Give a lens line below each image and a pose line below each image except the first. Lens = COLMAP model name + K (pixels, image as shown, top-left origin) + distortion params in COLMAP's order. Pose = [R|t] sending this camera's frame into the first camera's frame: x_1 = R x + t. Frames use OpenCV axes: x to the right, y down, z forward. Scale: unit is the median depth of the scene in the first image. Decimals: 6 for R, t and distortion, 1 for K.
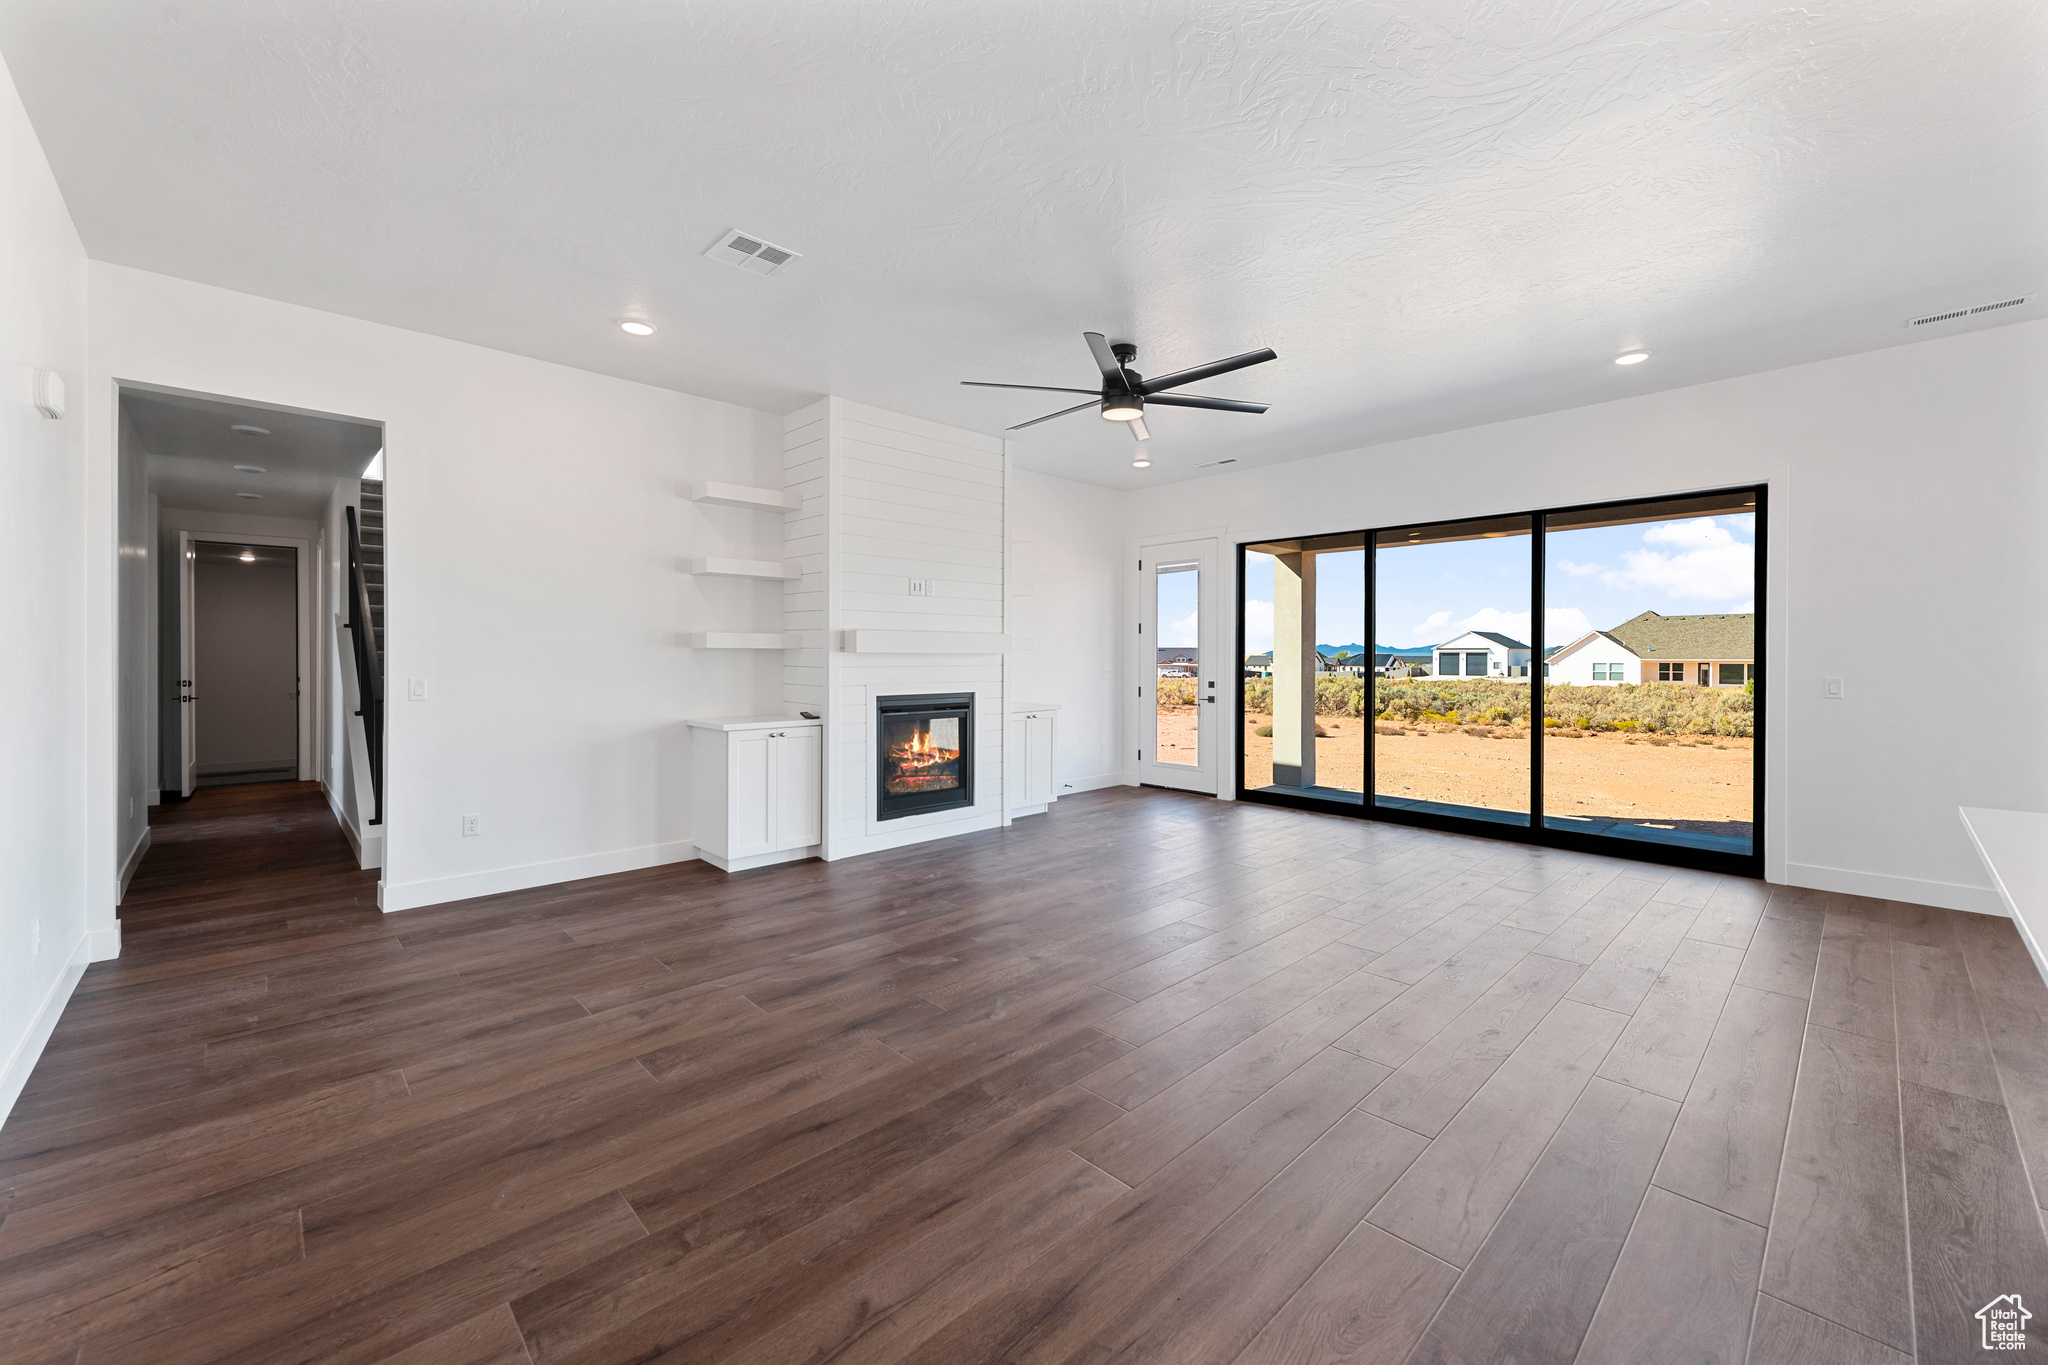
lens RADIAL K [[805.7, 0, 1061.8], [0, 805.7, 675.6], [0, 0, 1]] dist [-0.001199, -0.000309]
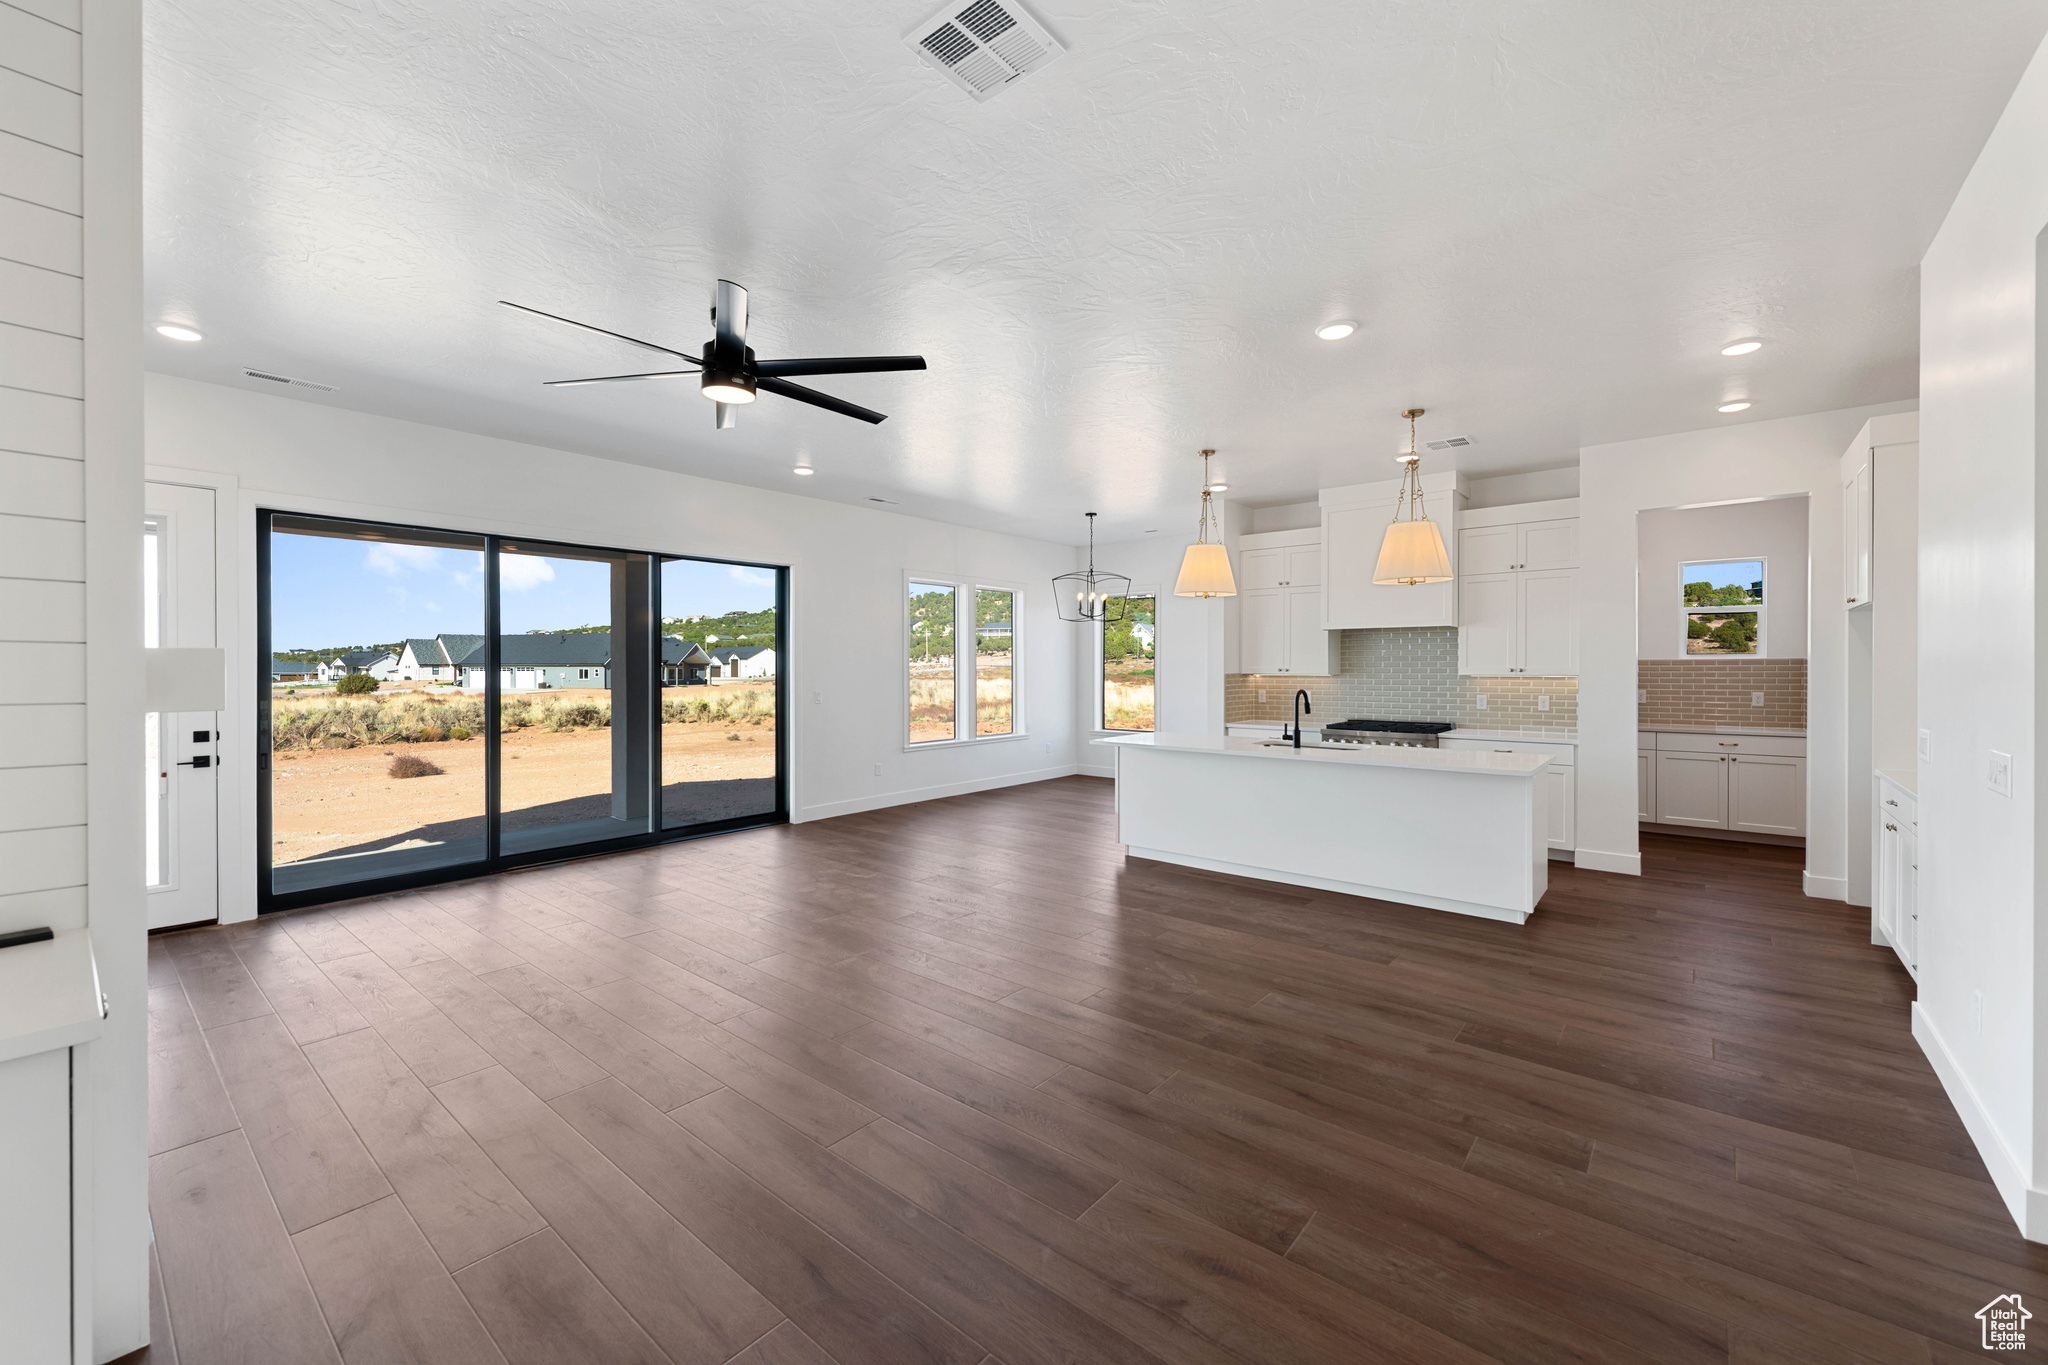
lens RADIAL K [[805.7, 0, 990.9], [0, 805.7, 673.4], [0, 0, 1]] dist [-0.001199, -0.000309]
pose [[-0.058856, -0.013996, 0.998168, -0.568619], [0.026552, 0.999526, 0.015580, -0.037777], [-0.997913, 0.027421, -0.058456, 0.591394]]
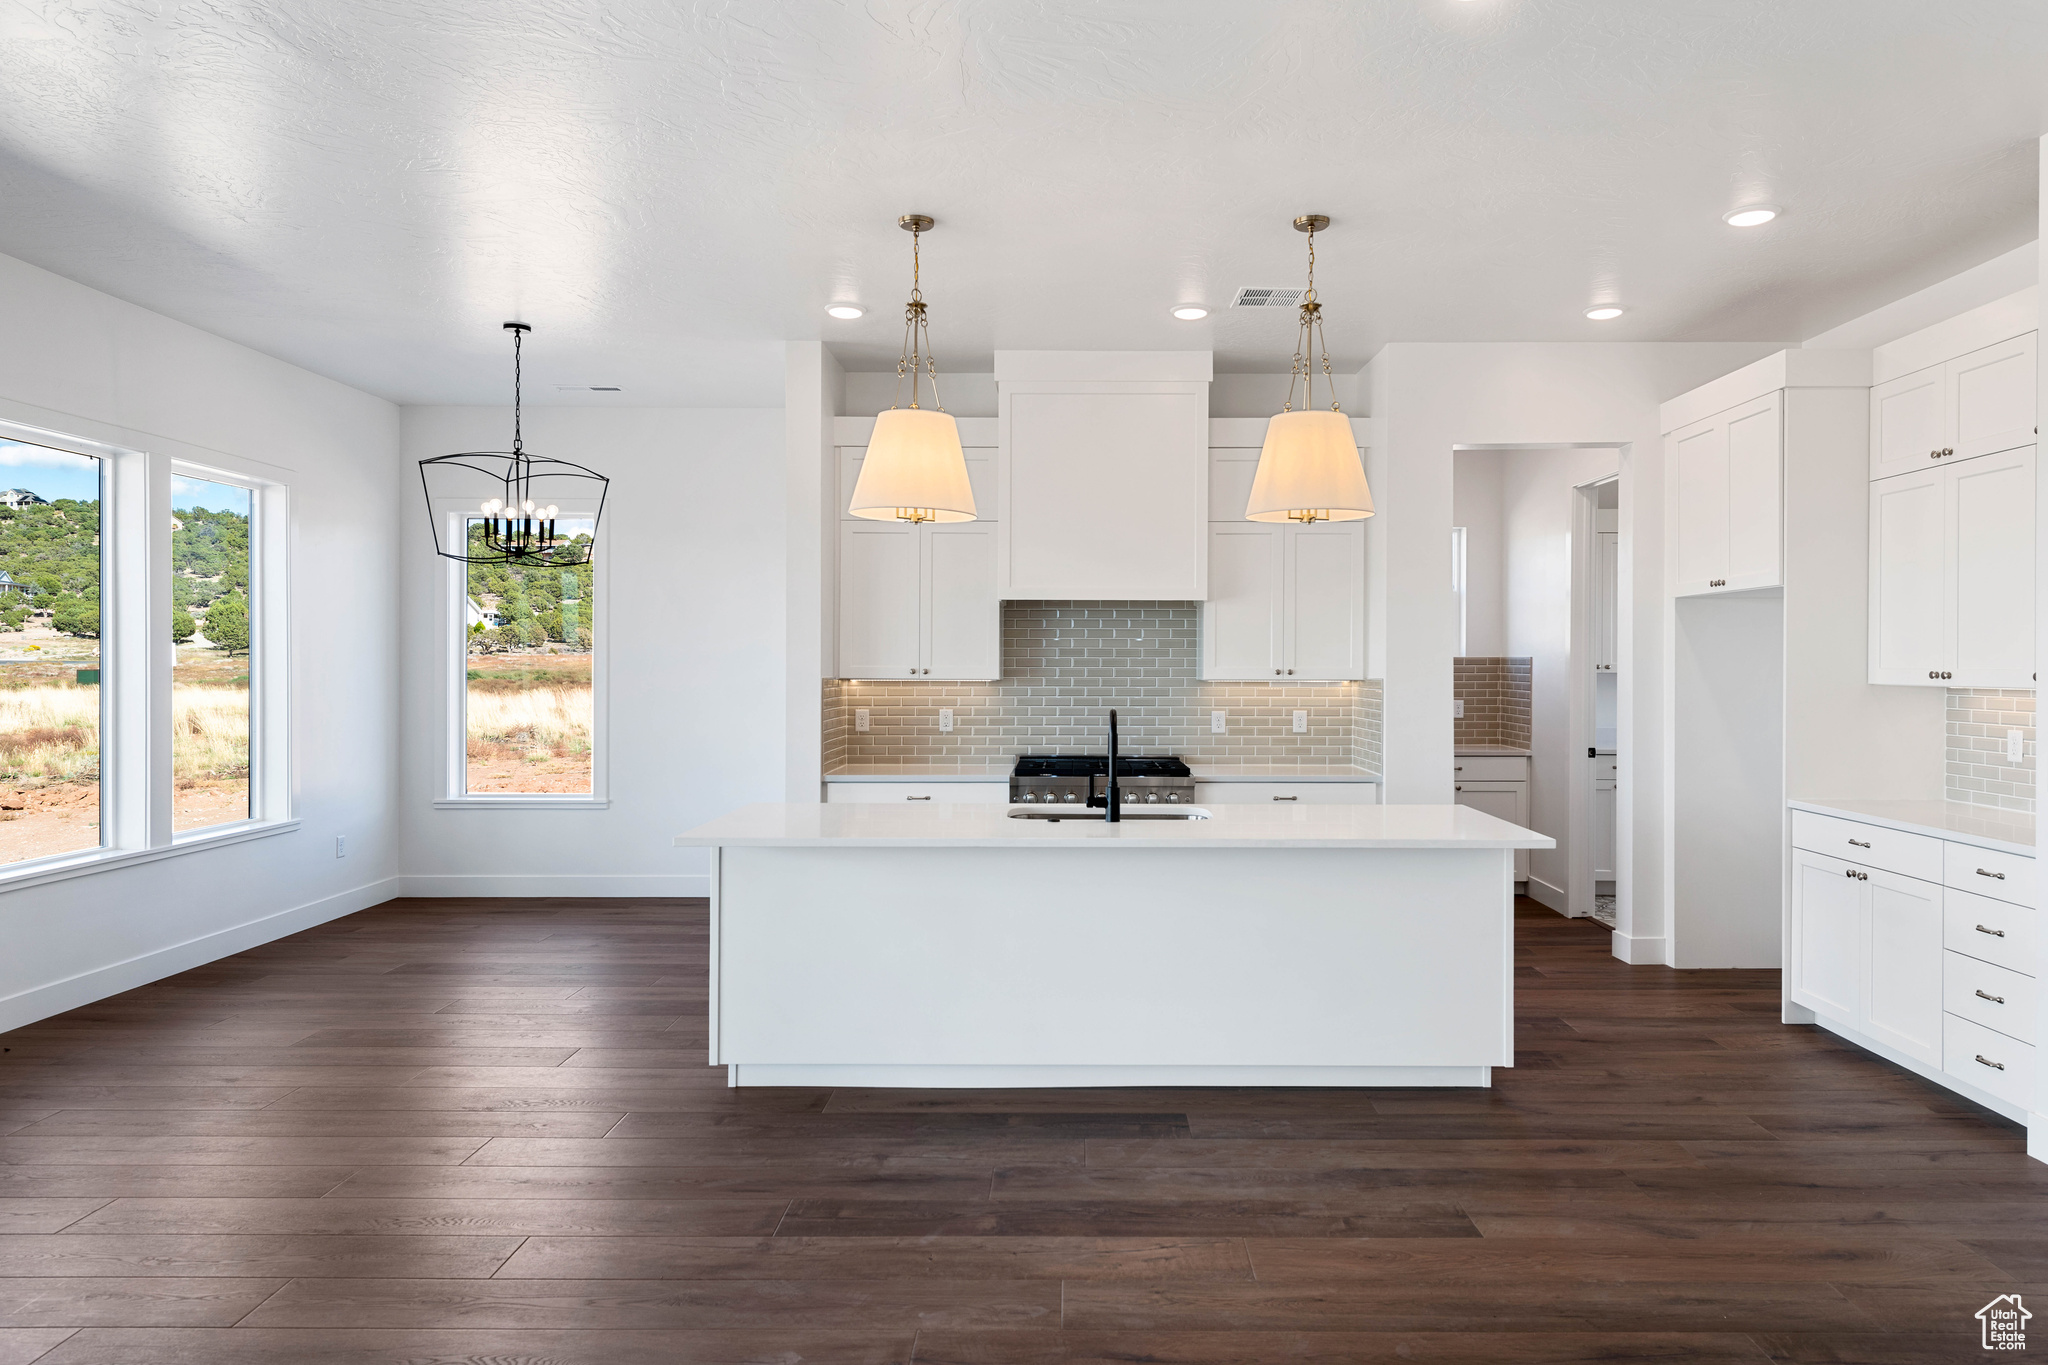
lens RADIAL K [[1297.0, 0, 1129.8], [0, 1297.0, 667.8], [0, 0, 1]] dist [0.009025, -0.006413]
pose [[-0.706806, -0.008819, 0.707352, -0.204264], [0.011710, 0.999639, 0.024164, -0.039524], [-0.707310, 0.025363, -0.706448, 0.735043]]
